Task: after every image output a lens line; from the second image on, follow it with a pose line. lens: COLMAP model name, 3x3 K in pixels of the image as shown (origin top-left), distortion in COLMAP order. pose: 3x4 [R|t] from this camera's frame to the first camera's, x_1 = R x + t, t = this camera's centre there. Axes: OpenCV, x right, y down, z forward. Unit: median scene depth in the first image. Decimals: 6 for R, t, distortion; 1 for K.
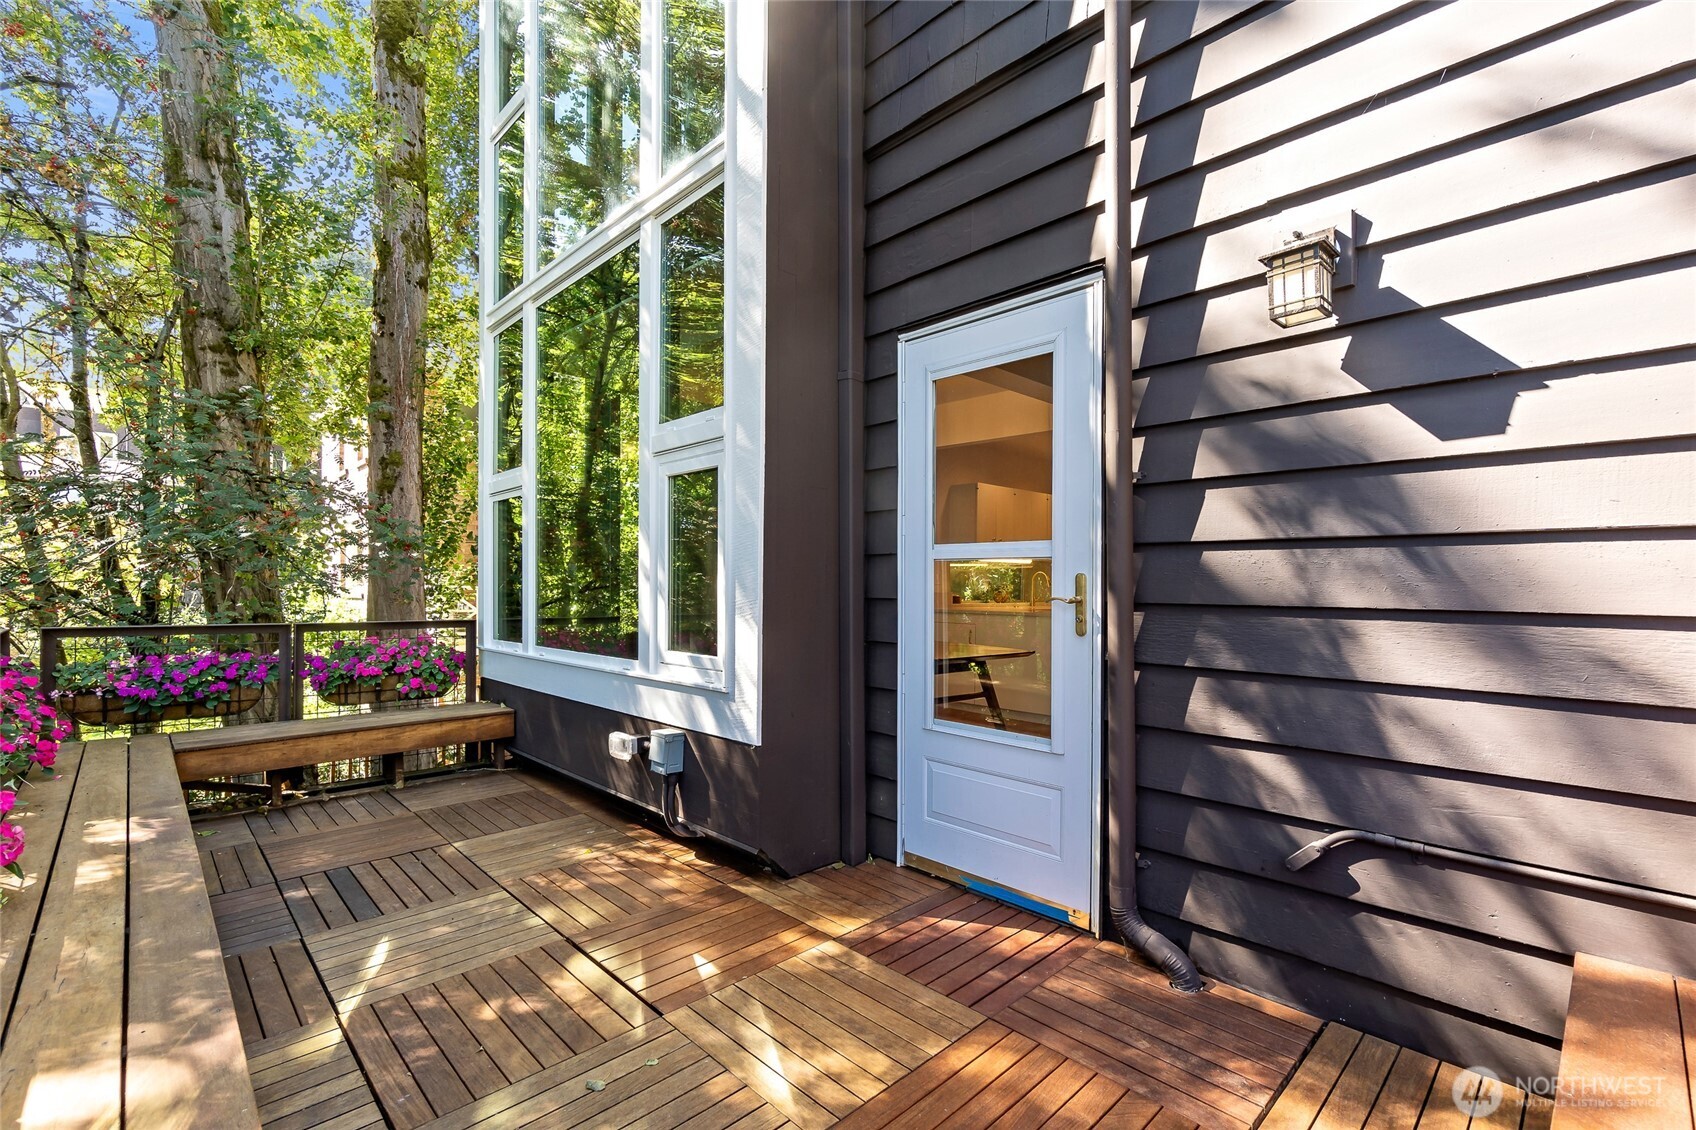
lens RADIAL K [[742.8, 0, 838.6], [0, 742.8, 586.2], [0, 0, 1]] dist [-0.010529, 0.000149]
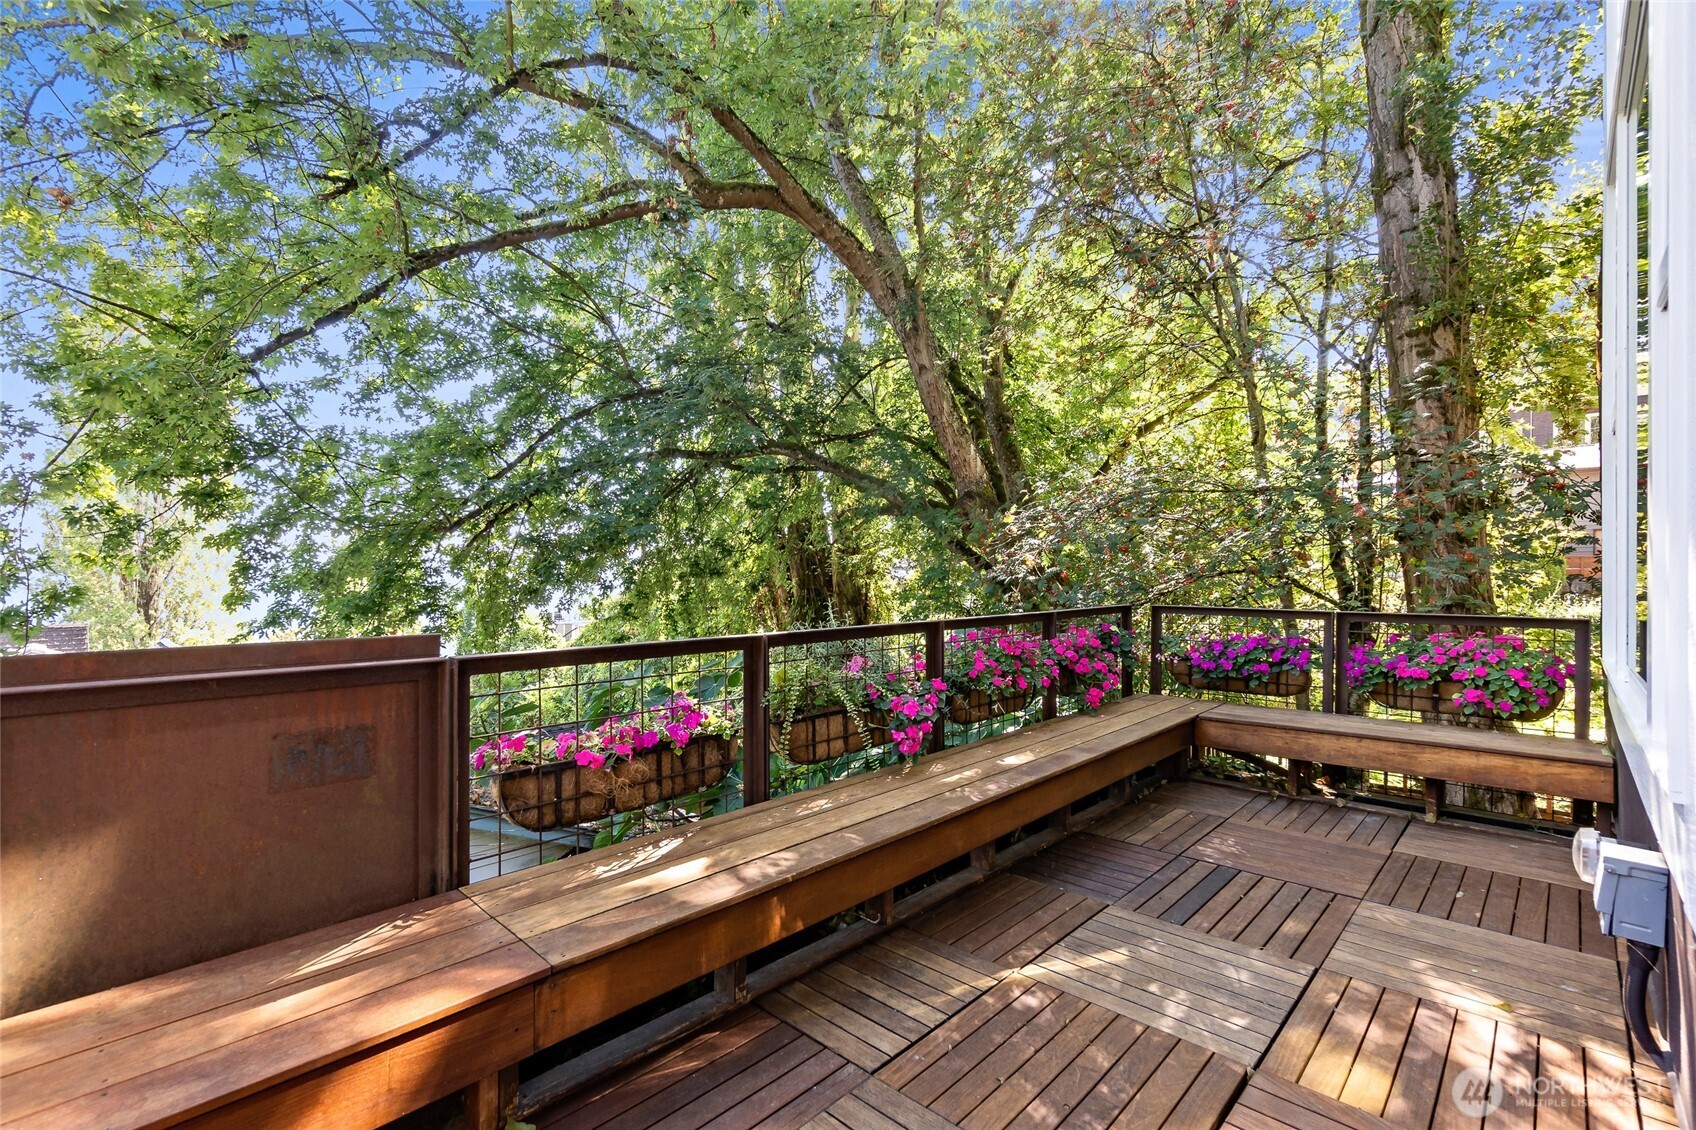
lens RADIAL K [[742.8, 0, 847.6], [0, 742.8, 574.0], [0, 0, 1]] dist [-0.010529, 0.000149]
pose [[0.045584, -0.006712, -0.998938, 0.207094], [0.005520, 0.999964, -0.006467, 0.005899], [0.998945, -0.005220, 0.045620, 0.383205]]
